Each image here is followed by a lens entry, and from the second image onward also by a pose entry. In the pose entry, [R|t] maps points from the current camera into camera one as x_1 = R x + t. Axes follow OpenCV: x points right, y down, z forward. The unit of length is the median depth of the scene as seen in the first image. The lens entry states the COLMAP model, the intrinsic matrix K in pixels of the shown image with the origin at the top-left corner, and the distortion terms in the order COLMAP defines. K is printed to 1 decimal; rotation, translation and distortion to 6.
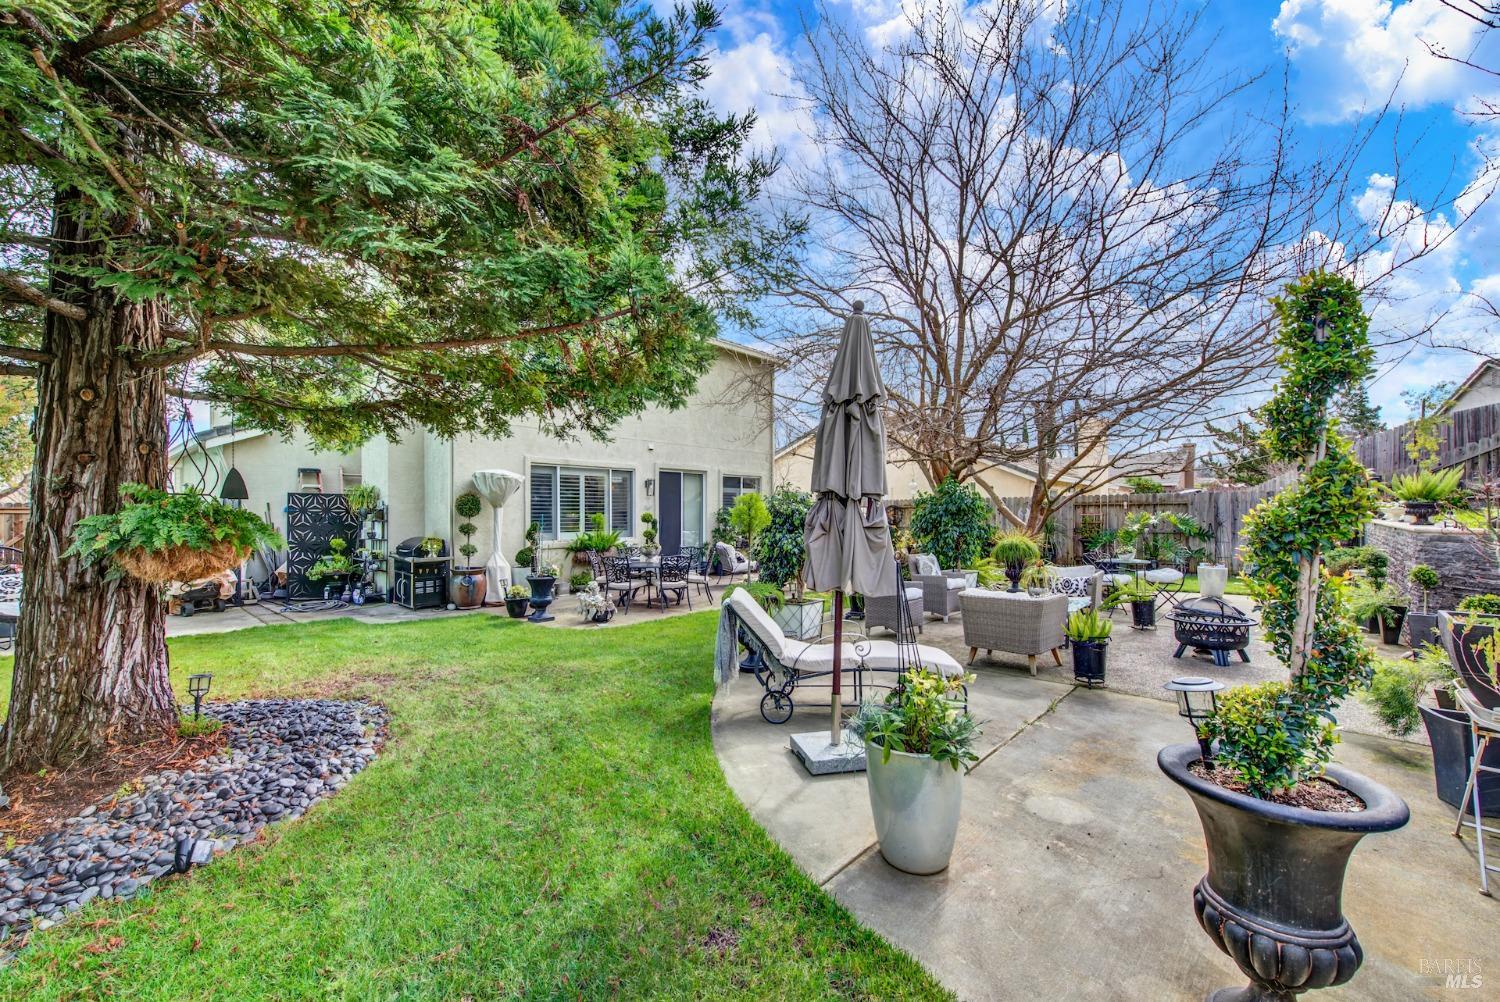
lens RADIAL K [[597.2, 0, 747.2], [0, 597.2, 513.3], [0, 0, 1]] dist [0.004836, -0.002495]
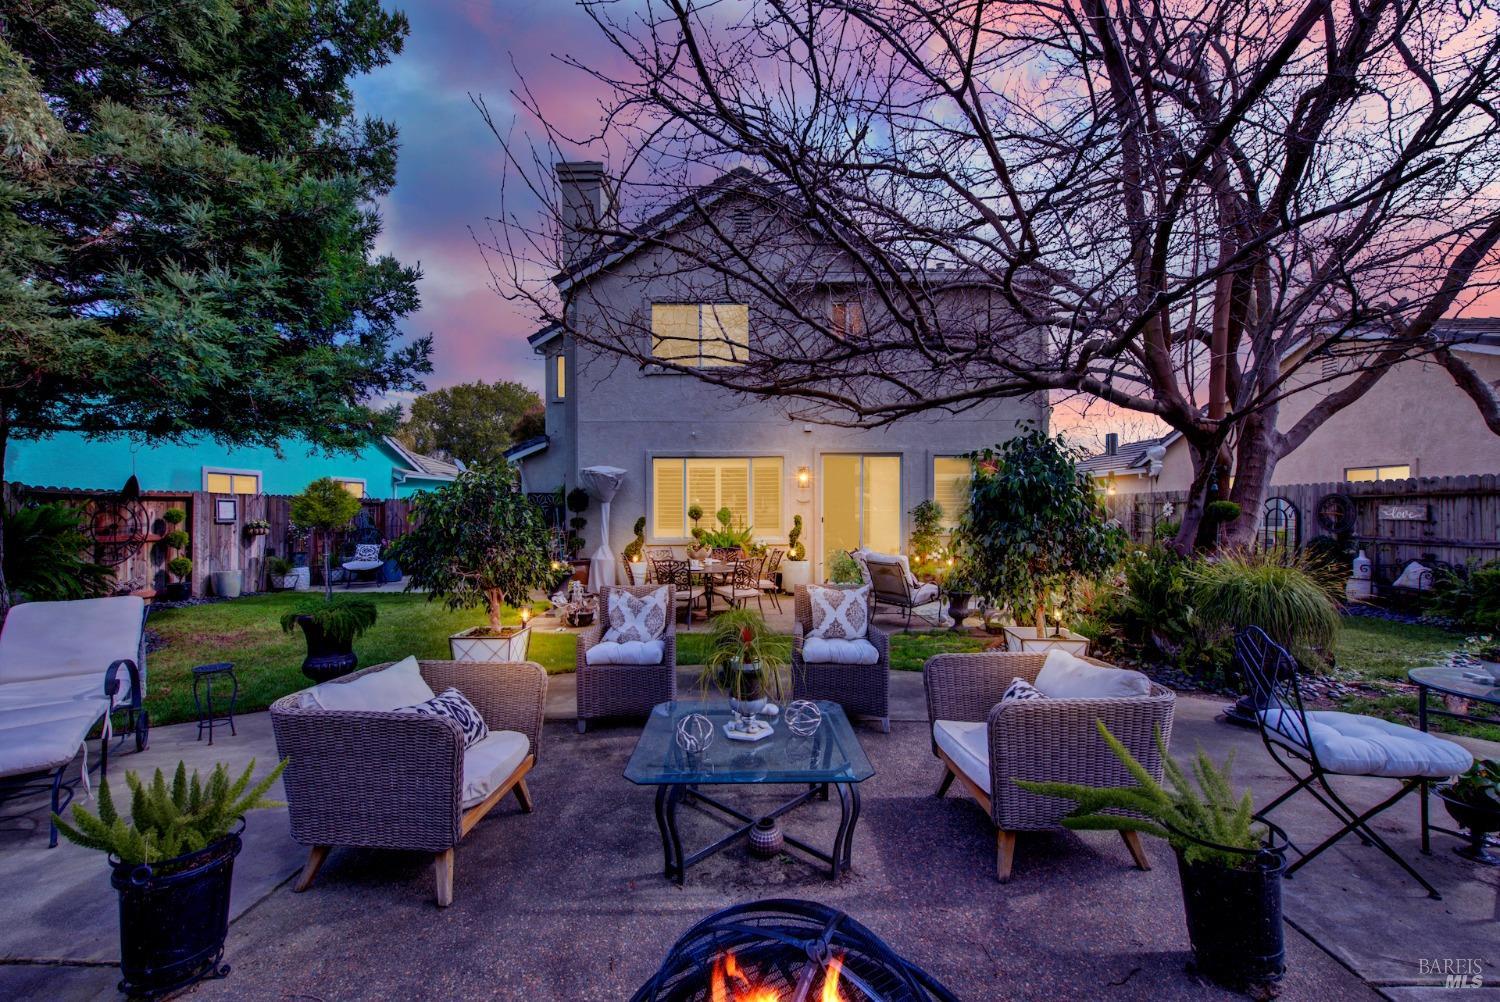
lens RADIAL K [[597.2, 0, 747.2], [0, 597.2, 513.3], [0, 0, 1]] dist [0.004836, -0.002495]
pose [[0.655796, 0.004242, -0.754926, 0.522157], [-0.002500, 0.999991, 0.003447, 0.004683], [0.754934, -0.000373, 0.655801, 0.499127]]
